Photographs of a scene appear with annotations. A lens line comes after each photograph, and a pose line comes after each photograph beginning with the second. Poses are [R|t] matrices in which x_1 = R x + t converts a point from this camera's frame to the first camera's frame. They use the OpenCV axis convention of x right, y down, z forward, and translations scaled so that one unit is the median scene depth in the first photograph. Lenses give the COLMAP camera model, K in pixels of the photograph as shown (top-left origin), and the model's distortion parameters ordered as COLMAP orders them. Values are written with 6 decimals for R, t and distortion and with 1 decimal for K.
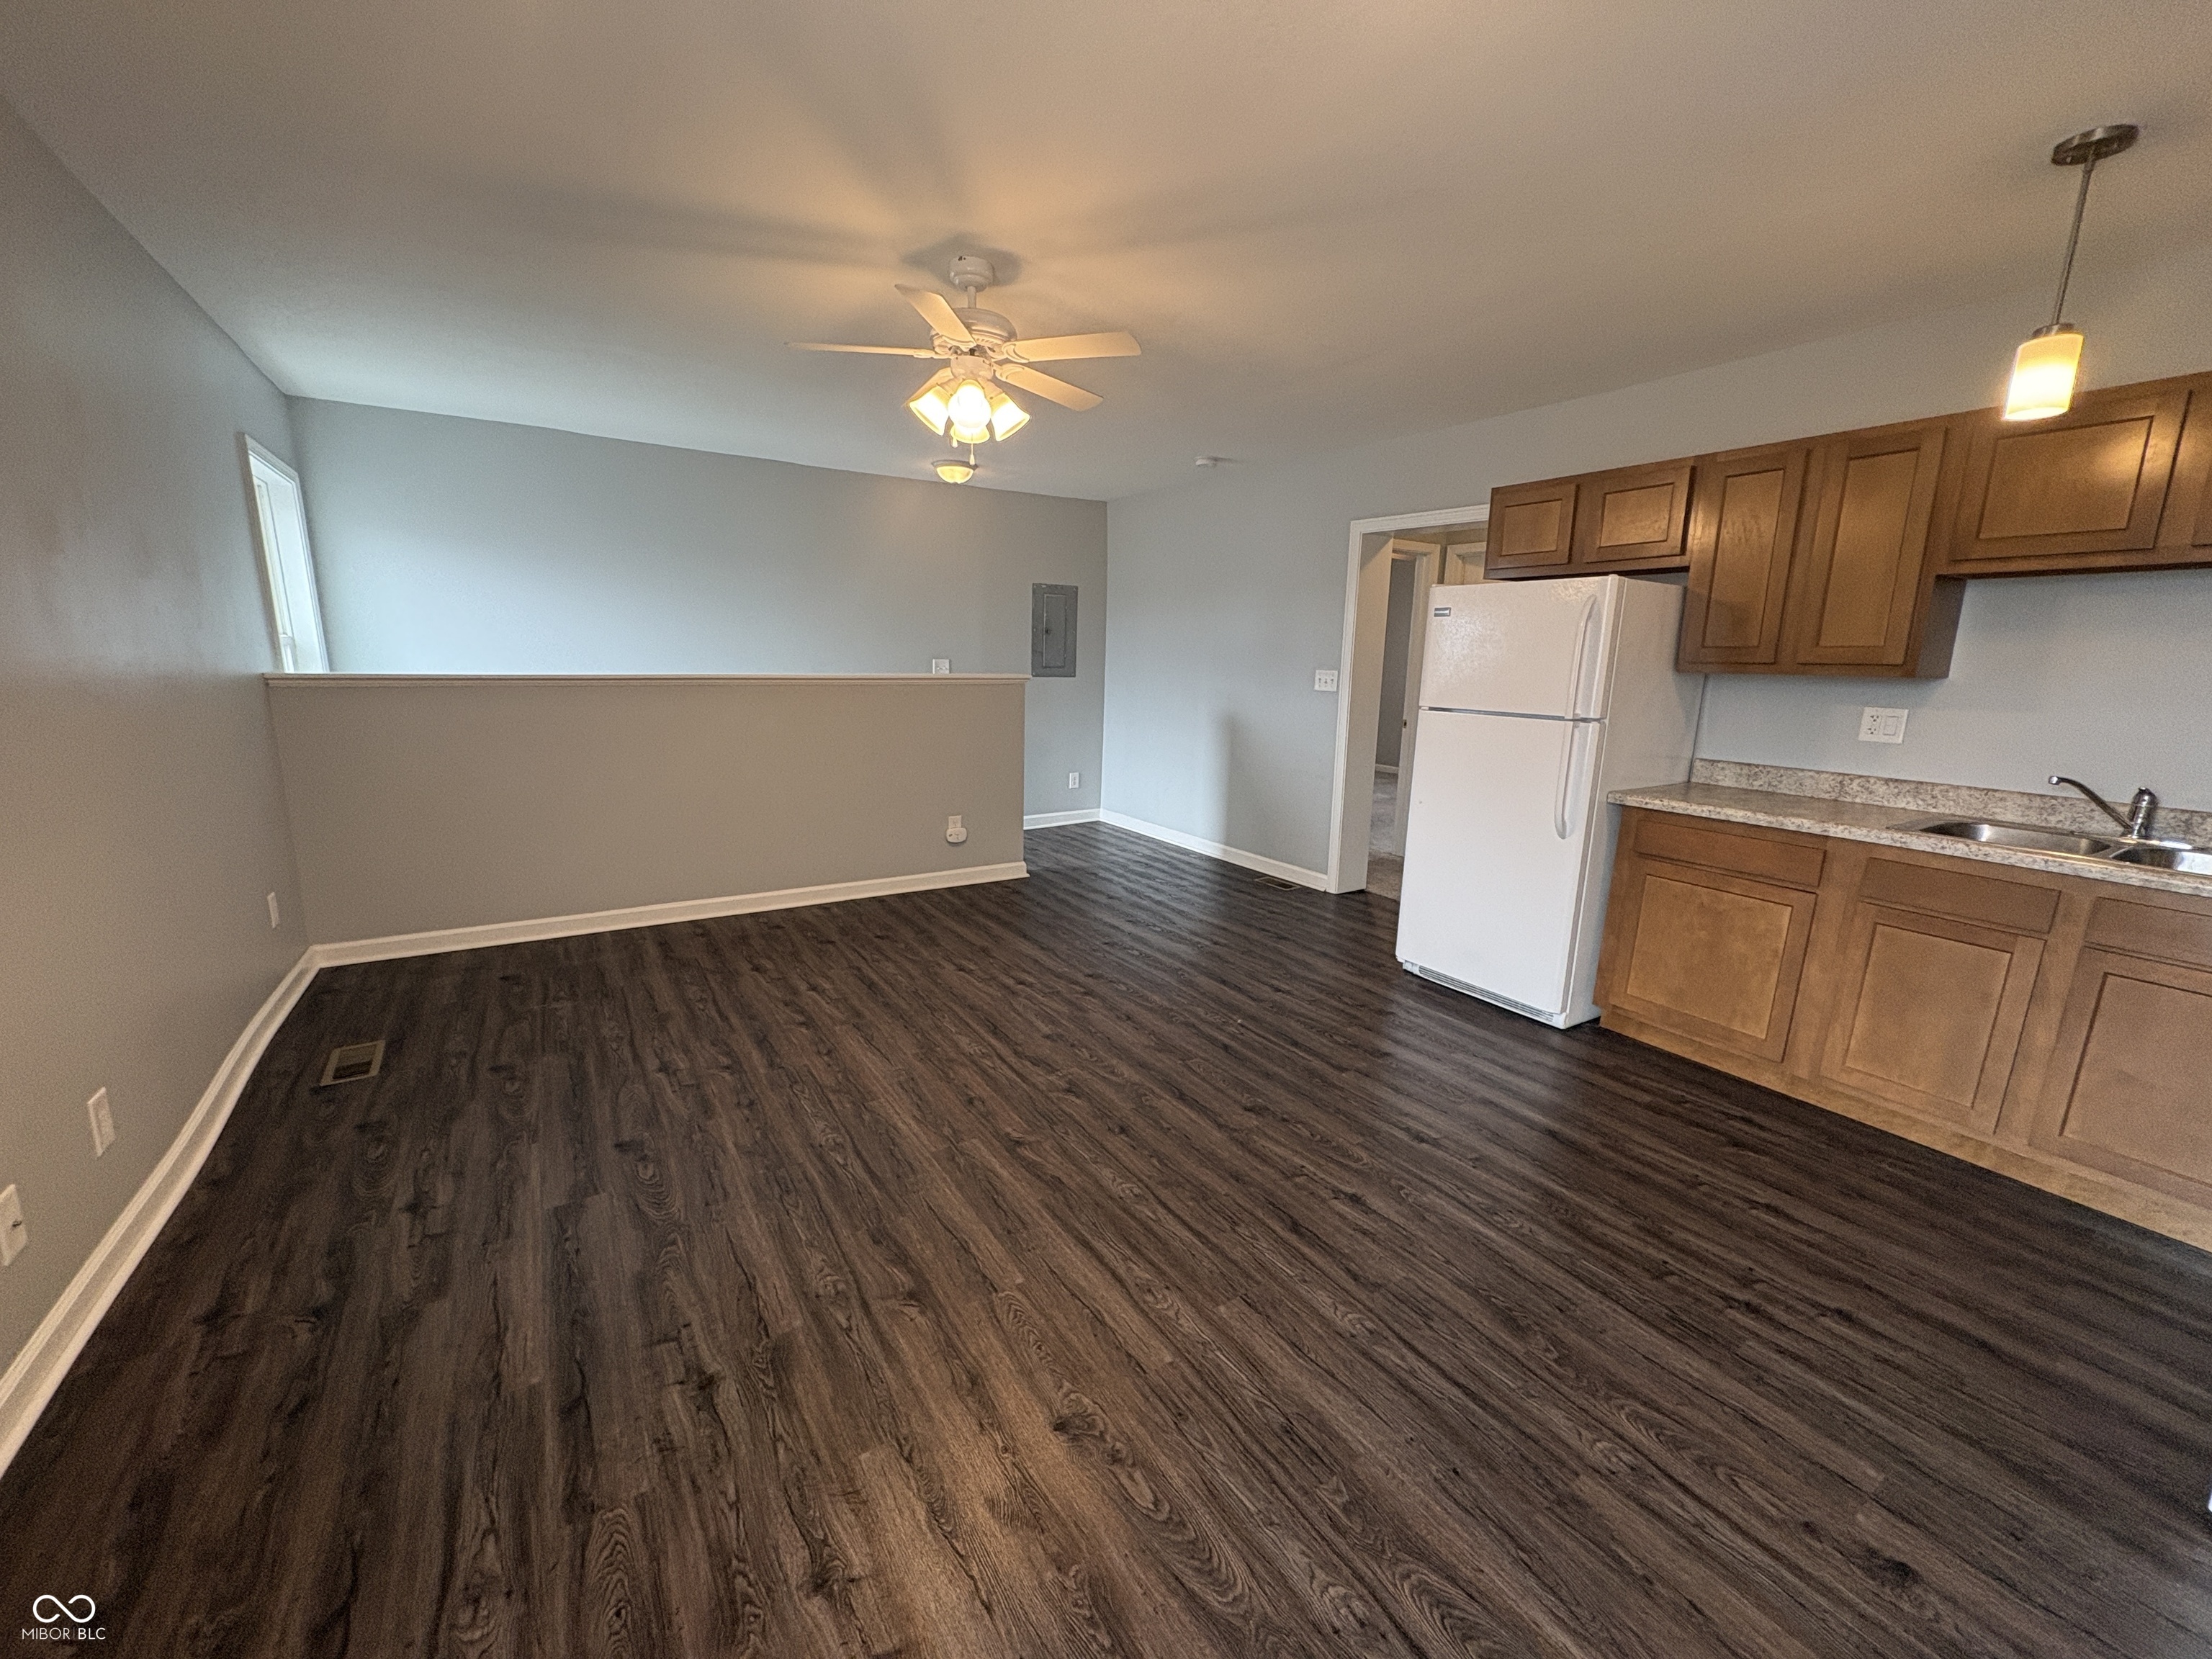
lens RADIAL K [[878.0, 0, 1106.0], [0, 878.0, 829.5], [0, 0, 1]] dist [0.003821, -0.000066]
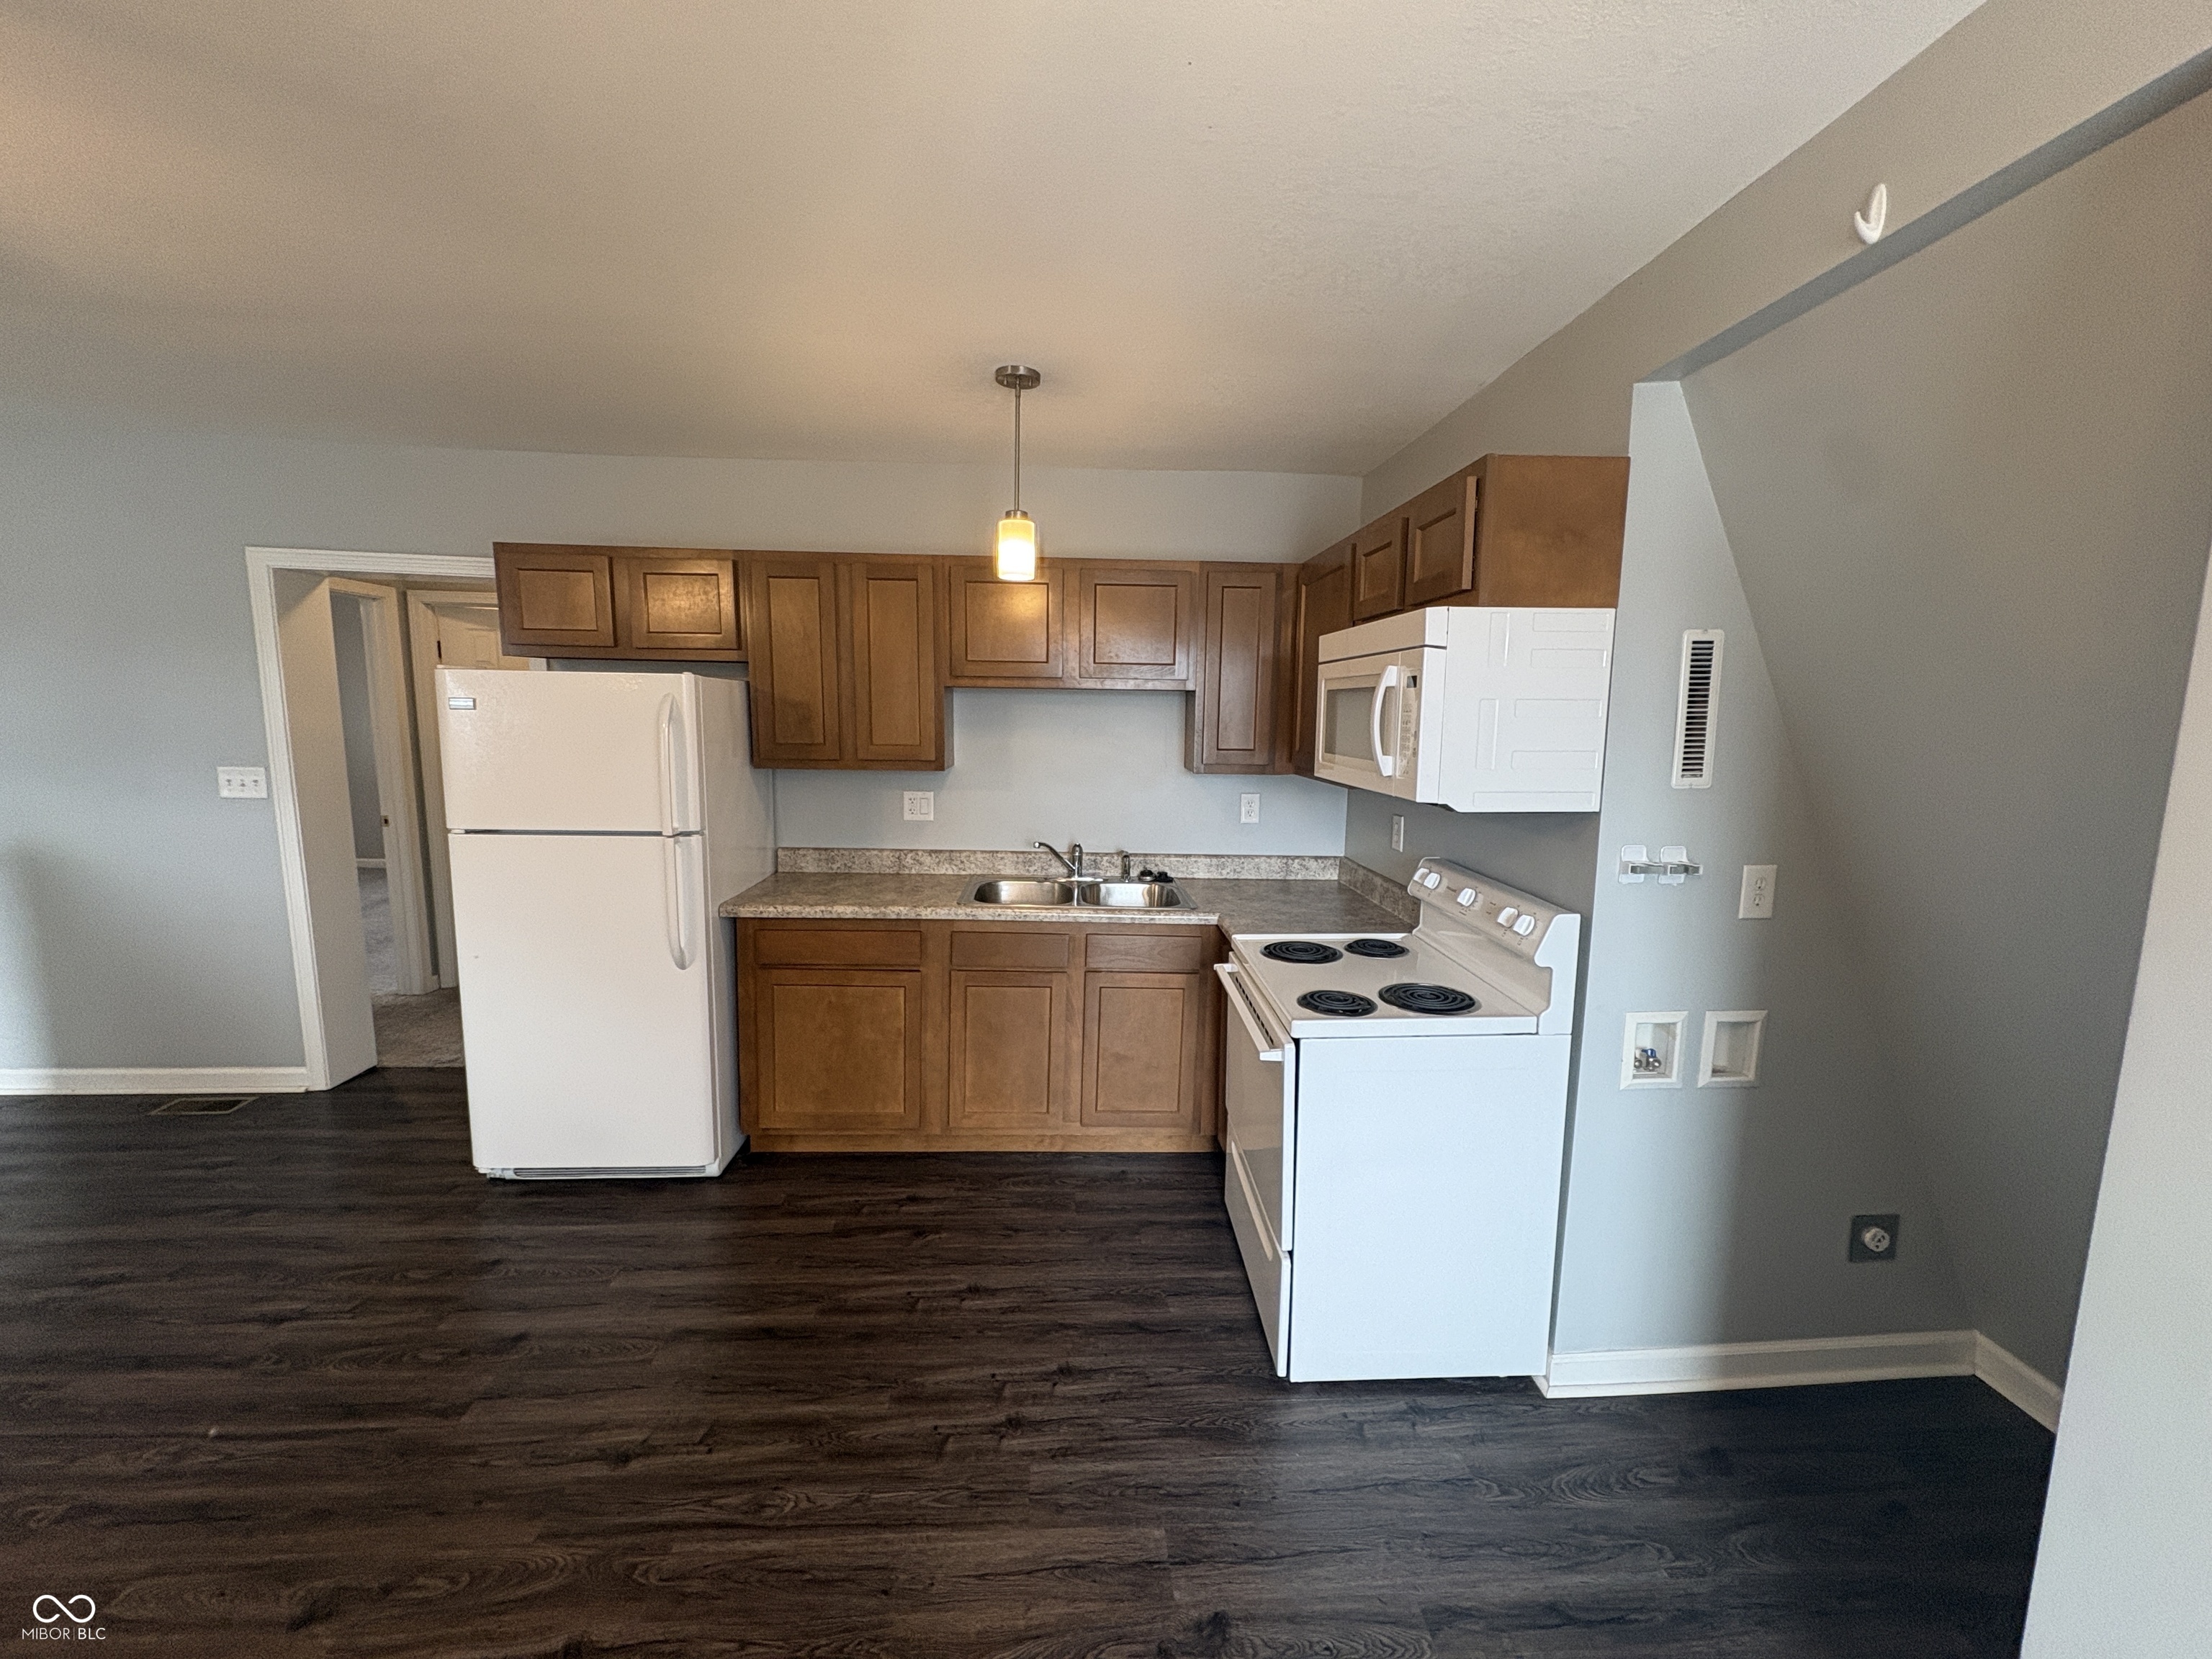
lens RADIAL K [[877.2, 0, 1106.0], [0, 877.2, 829.5], [0, 0, 1]] dist [-0.000170, 0.000999]
pose [[0.493310, -0.128747, 0.860273, -0.000740], [0.162458, 0.985221, 0.054287, -0.108467], [-0.854548, 0.112978, 0.506936, 0.197470]]
